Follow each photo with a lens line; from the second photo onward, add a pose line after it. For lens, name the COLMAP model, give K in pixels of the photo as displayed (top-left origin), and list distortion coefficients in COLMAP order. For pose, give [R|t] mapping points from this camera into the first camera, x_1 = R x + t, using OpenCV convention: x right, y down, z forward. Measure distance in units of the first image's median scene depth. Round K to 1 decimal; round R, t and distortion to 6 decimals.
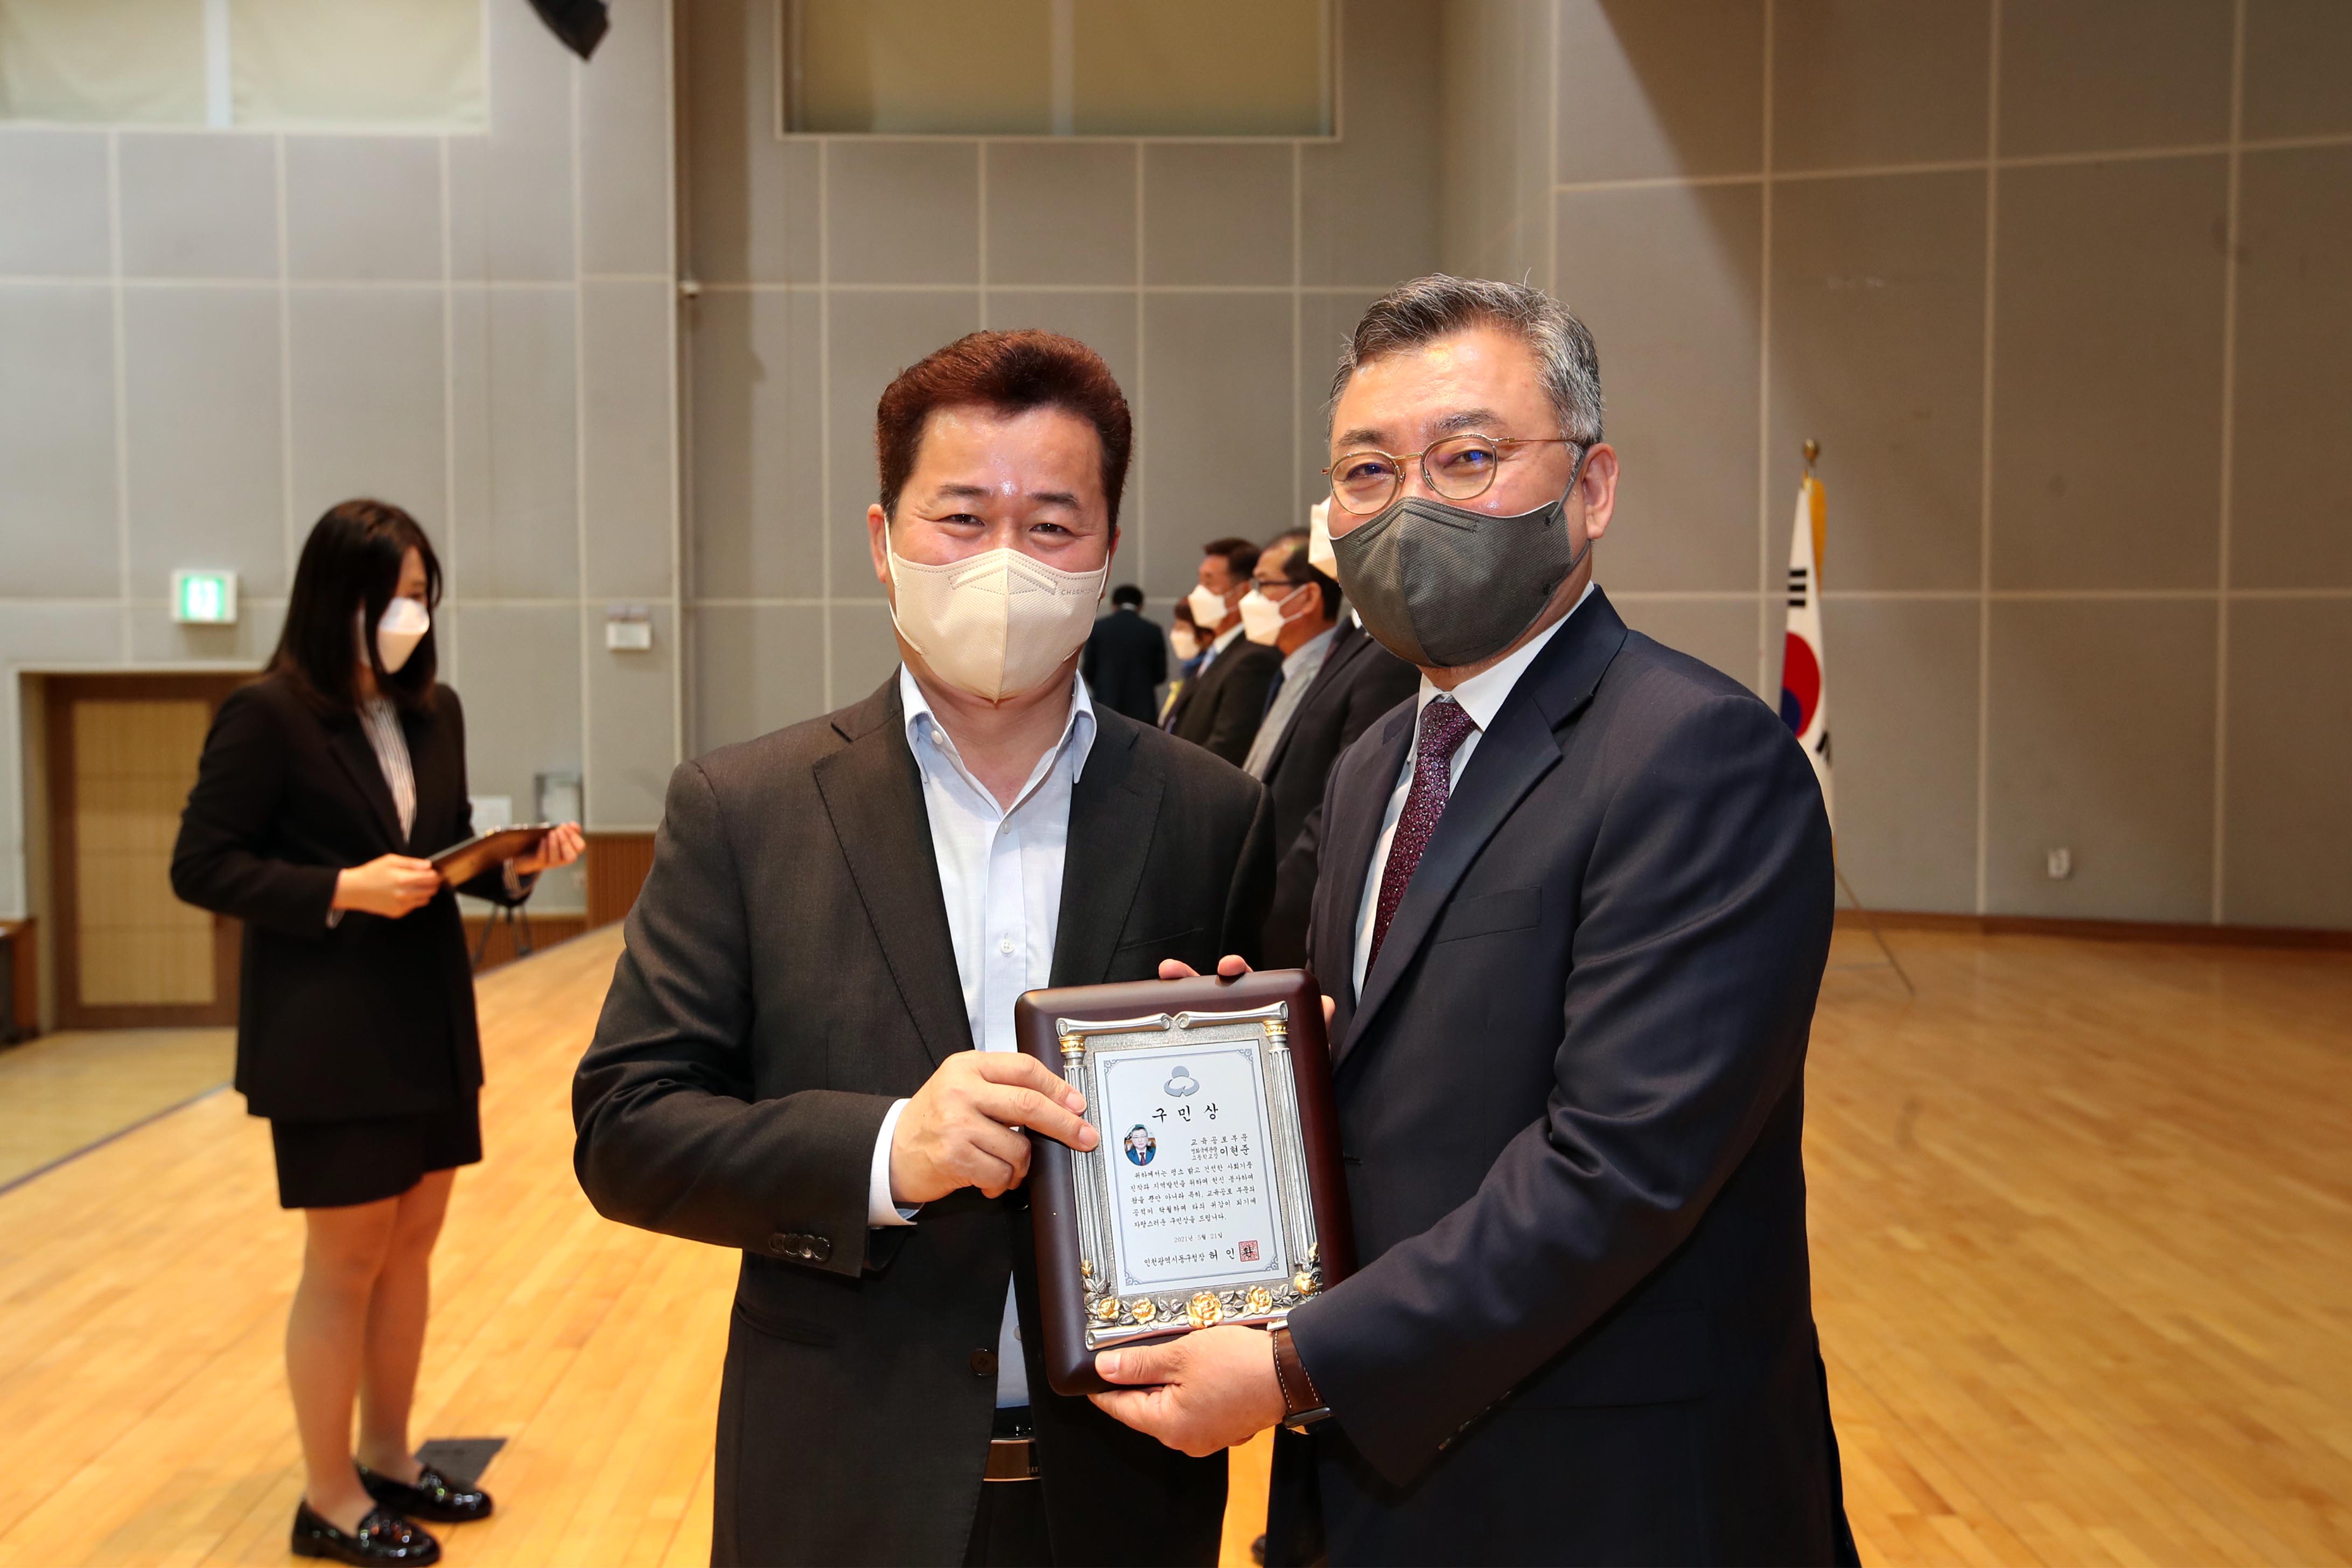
lens RADIAL K [[2089.3, 0, 1194.8], [0, 2089.3, 704.8], [0, 0, 1]] dist [-0.009678, 0.097169]
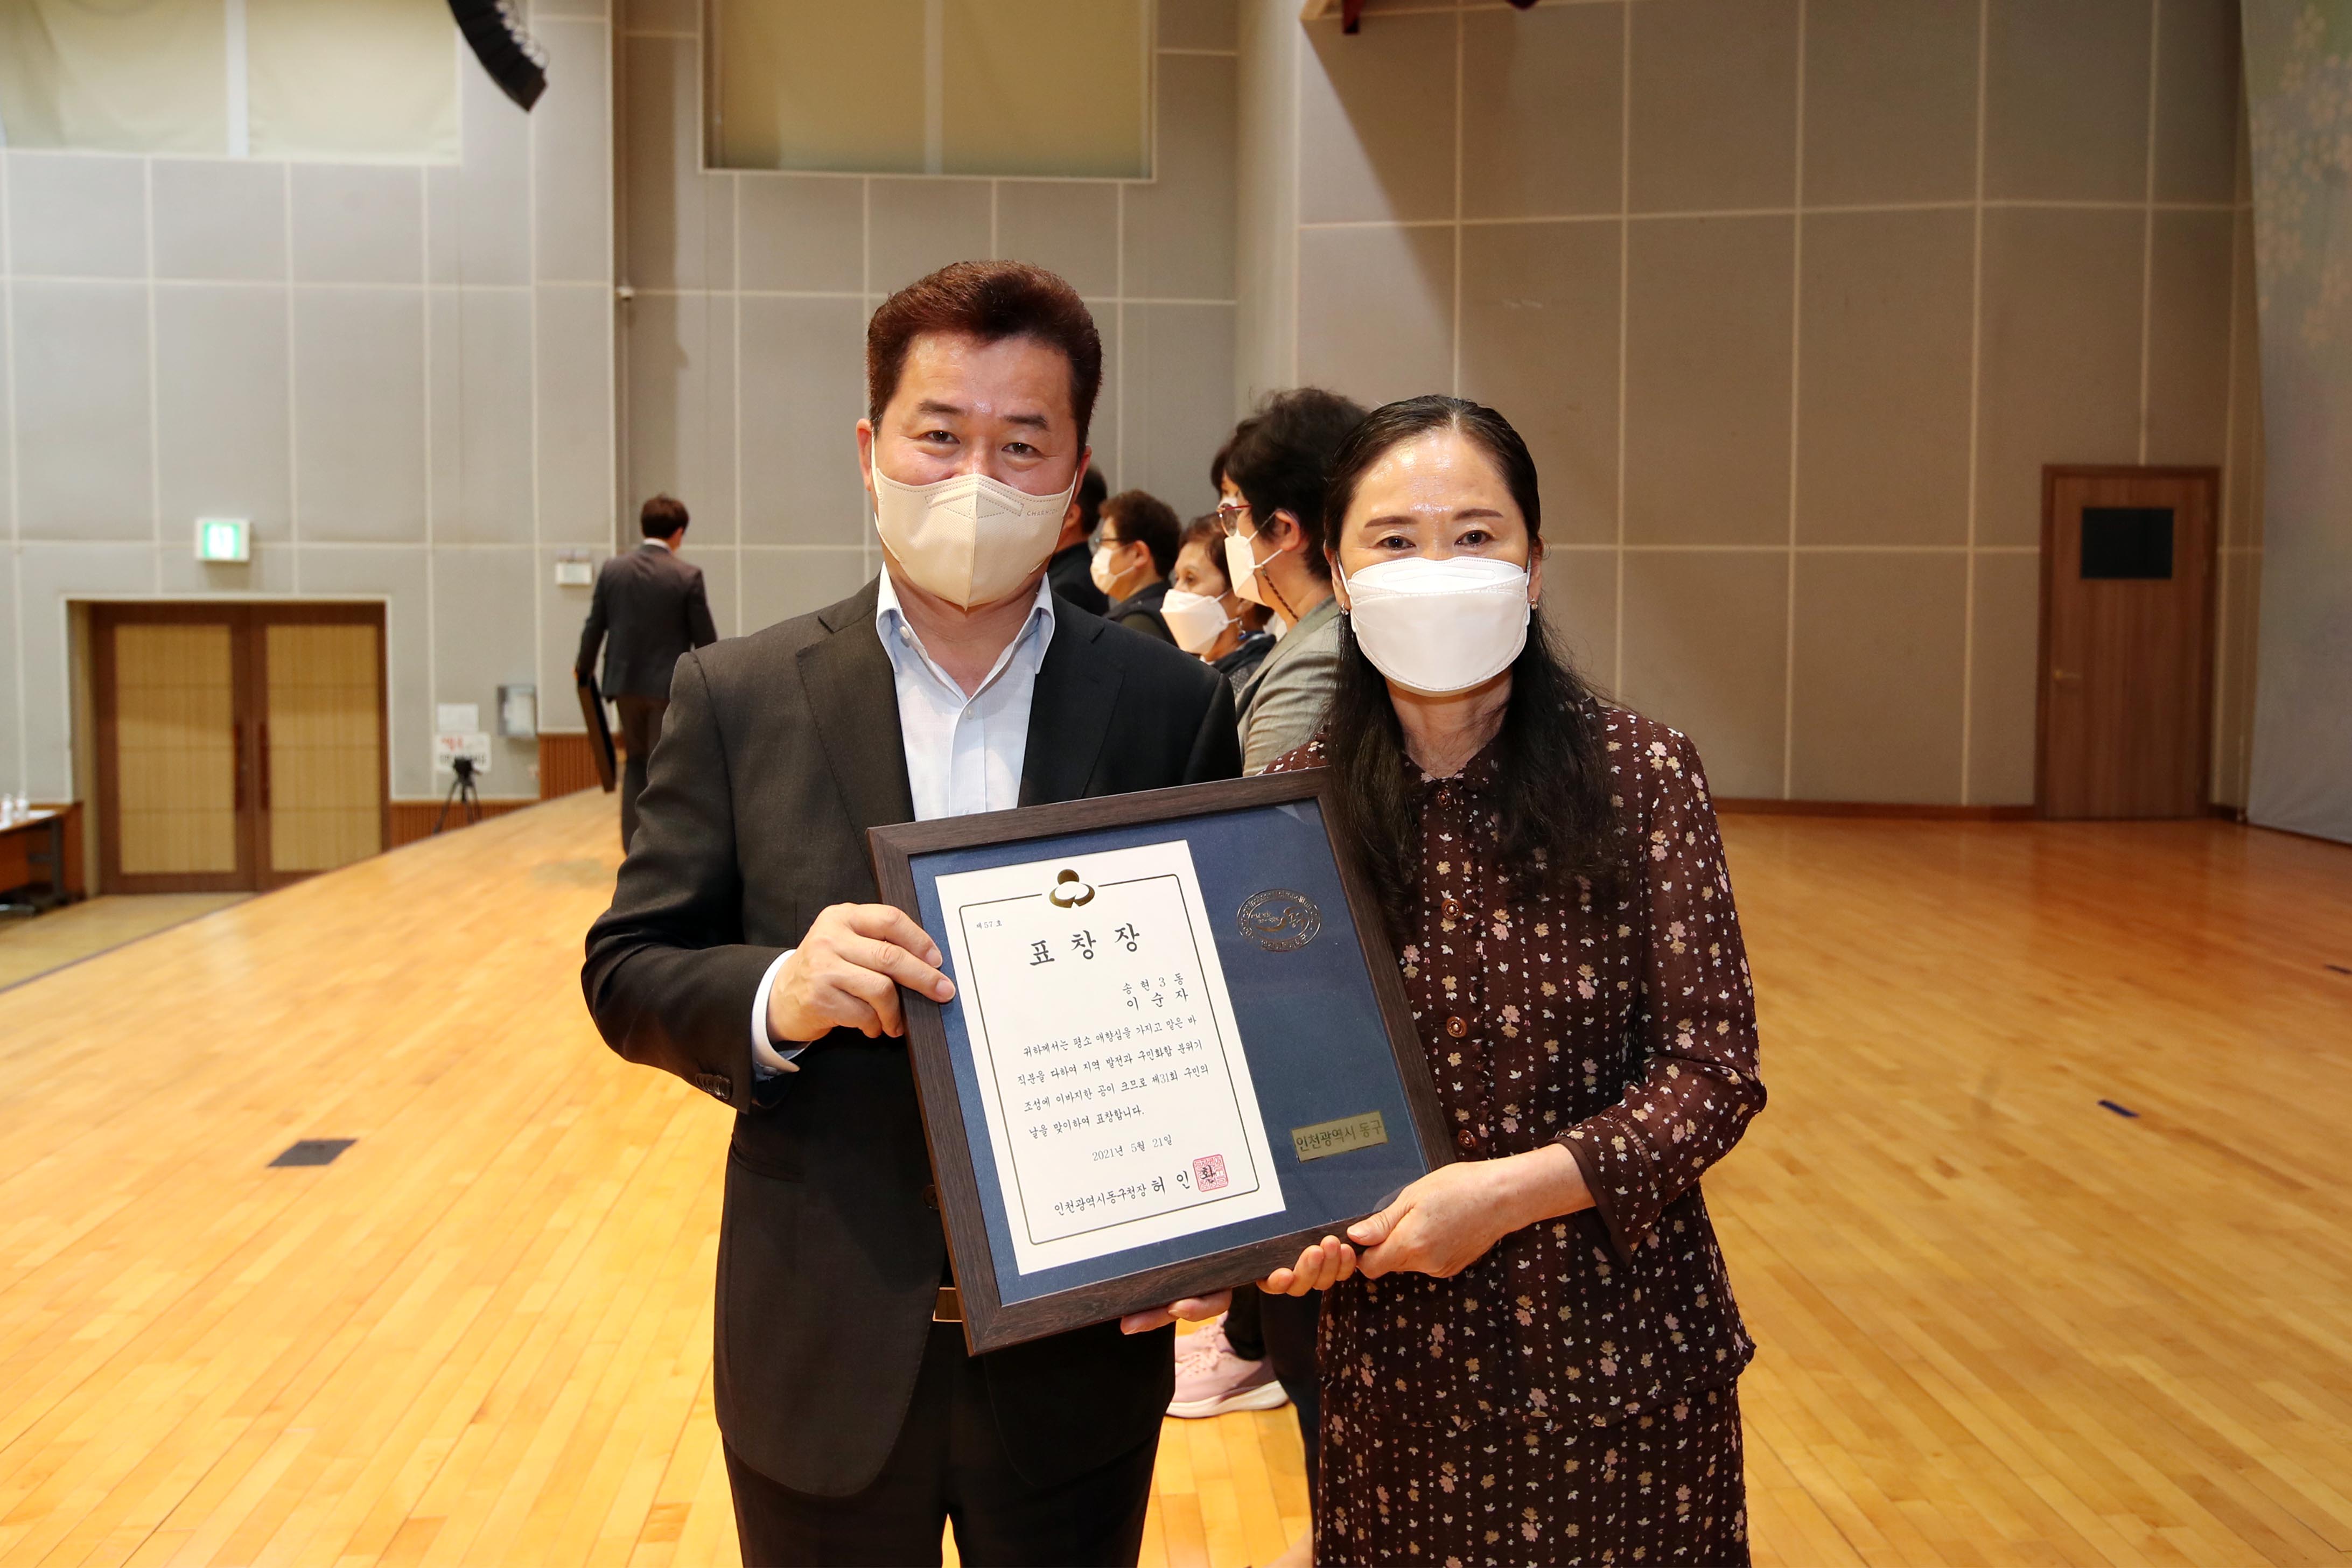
lens RADIAL K [[1762.0, 0, 1226.7], [0, 1762.0, 652.0], [0, 0, 1]] dist [-0.039503, 0.071570]
pose [[0.998215, 0.004189, 0.059571, 0.052369], [-0.004566, 0.999970, 0.006203, 0.005024], [-0.059543, -0.006463, 0.998205, -0.057761]]
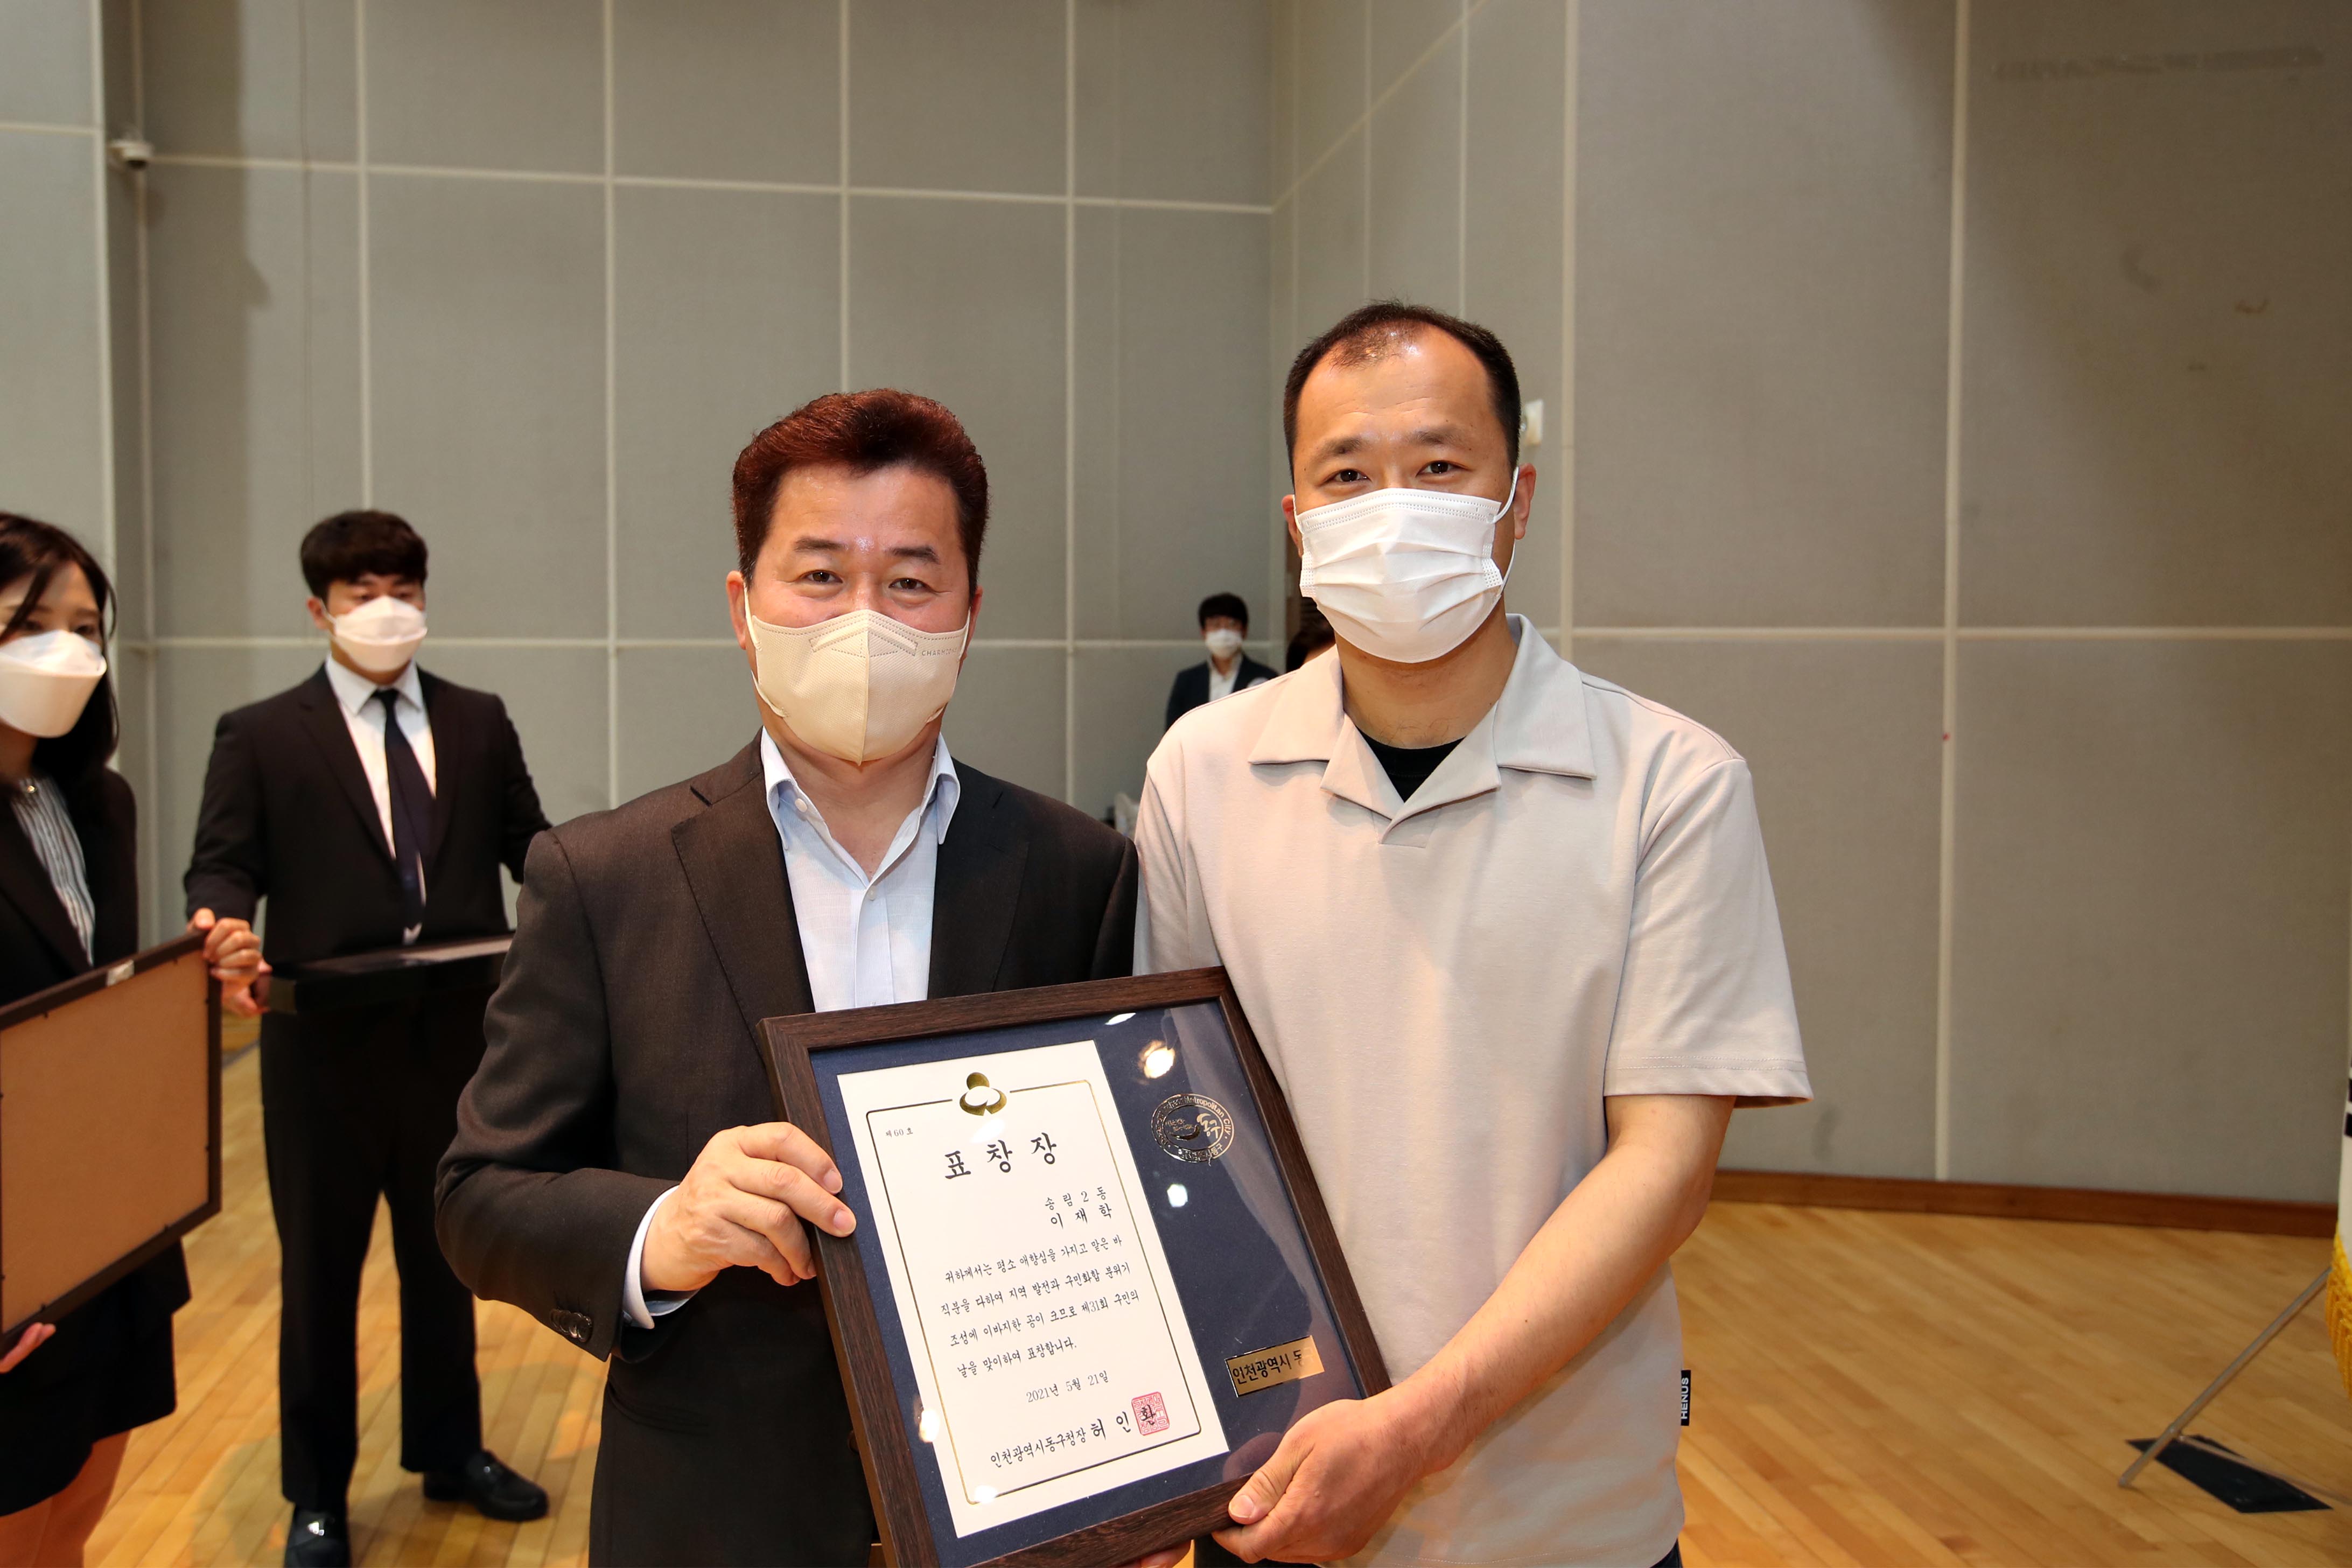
lens RADIAL K [[1708.0, 0, 1121.6], [0, 1708.0, 728.7], [0, 0, 1]] dist [-0.032698, 0.060783]
pose [[0.992433, -0.001044, 0.122786, -0.004650], [0.001618, 0.999988, -0.004572, -0.019326], [-0.122780, 0.004737, 0.992423, 0.445773]]
